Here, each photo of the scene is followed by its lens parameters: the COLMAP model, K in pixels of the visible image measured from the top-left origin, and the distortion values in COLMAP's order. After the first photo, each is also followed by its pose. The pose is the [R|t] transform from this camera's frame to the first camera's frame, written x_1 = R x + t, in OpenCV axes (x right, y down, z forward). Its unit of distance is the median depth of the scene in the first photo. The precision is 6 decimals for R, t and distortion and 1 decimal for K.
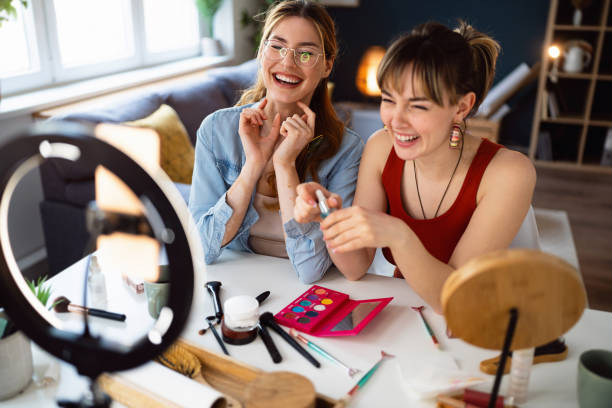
lens RADIAL K [[613.2, 0, 307.5], [0, 613.2, 201.2], [0, 0, 1]] dist [0.000067, 0.000000]
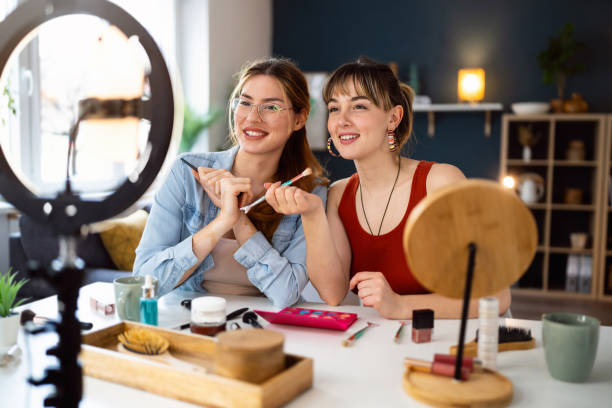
lens RADIAL K [[613.2, 0, 308.8], [0, 613.2, 203.5], [0, 0, 1]] dist [0.000067, 0.000000]
pose [[0.998874, -0.001046, 0.047437, 0.003617], [0.014036, 0.961531, -0.274337, 0.268804], [-0.045325, 0.274694, 0.960463, -0.015846]]
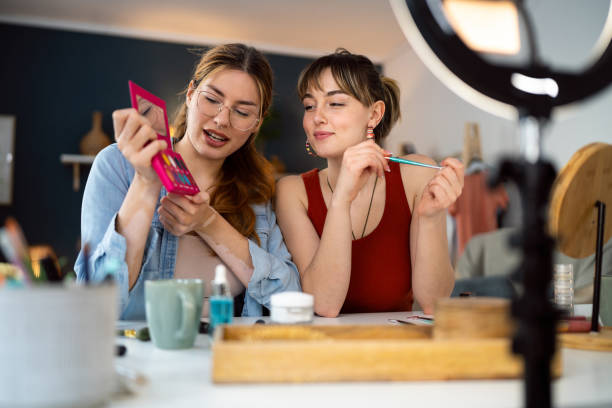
lens RADIAL K [[613.2, 0, 304.7], [0, 613.2, 206.9], [0, 0, 1]] dist [0.000067, 0.000000]
pose [[0.786928, 0.029508, 0.616339, -0.554707], [0.214789, 0.923288, -0.318442, 0.296974], [-0.578455, 0.382974, 0.720223, 0.334830]]
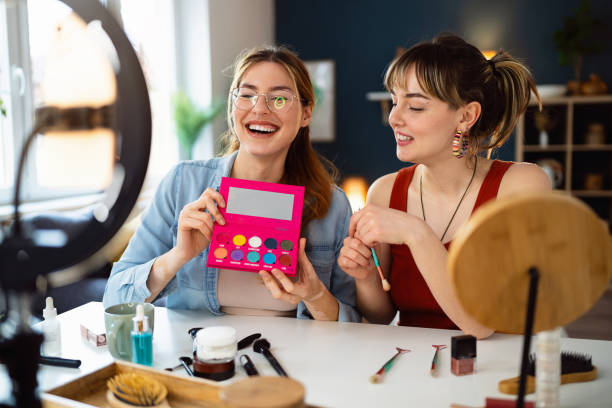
lens RADIAL K [[613.2, 0, 307.4], [0, 613.2, 203.2], [0, 0, 1]] dist [0.000067, 0.000000]
pose [[0.998928, -0.030595, 0.034736, -0.003901], [0.038531, 0.965458, -0.257694, 0.201679], [-0.025652, 0.258756, 0.965602, 0.105536]]
